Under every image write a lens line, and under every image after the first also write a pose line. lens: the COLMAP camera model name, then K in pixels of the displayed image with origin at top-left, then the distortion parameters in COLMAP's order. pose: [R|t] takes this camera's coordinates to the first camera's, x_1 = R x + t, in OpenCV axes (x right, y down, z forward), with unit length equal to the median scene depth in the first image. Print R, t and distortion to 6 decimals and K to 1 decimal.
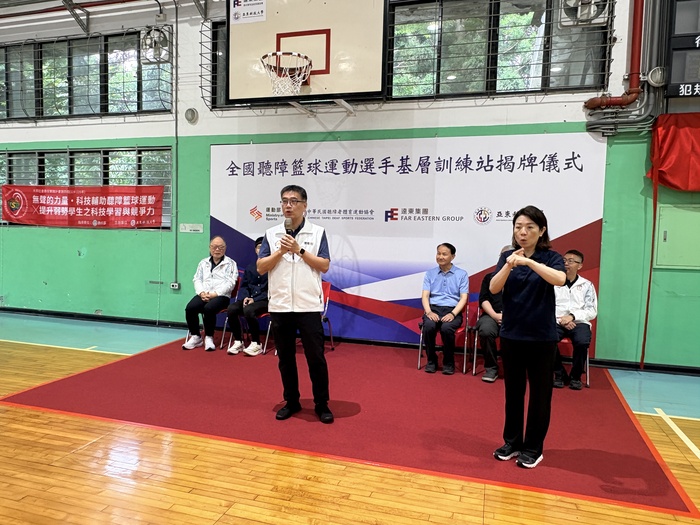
lens RADIAL K [[503.5, 0, 349.2], [0, 503.5, 265.7], [0, 0, 1]] dist [-0.004609, 0.005822]
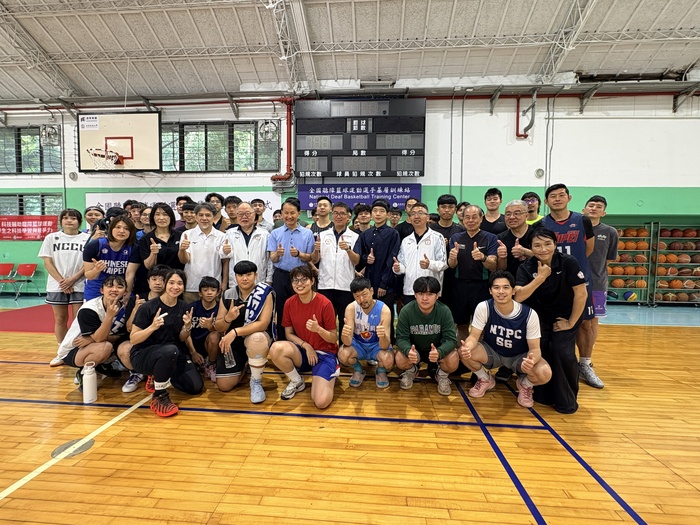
lens RADIAL K [[322.6, 0, 350.0], [0, 322.6, 262.5], [0, 0, 1]] dist [0.001062, 0.000097]
pose [[0.976959, -0.023950, 0.212079, 0.463815], [0.028739, 0.999396, -0.019527, 0.067053], [-0.211484, 0.025172, 0.977057, -0.371316]]
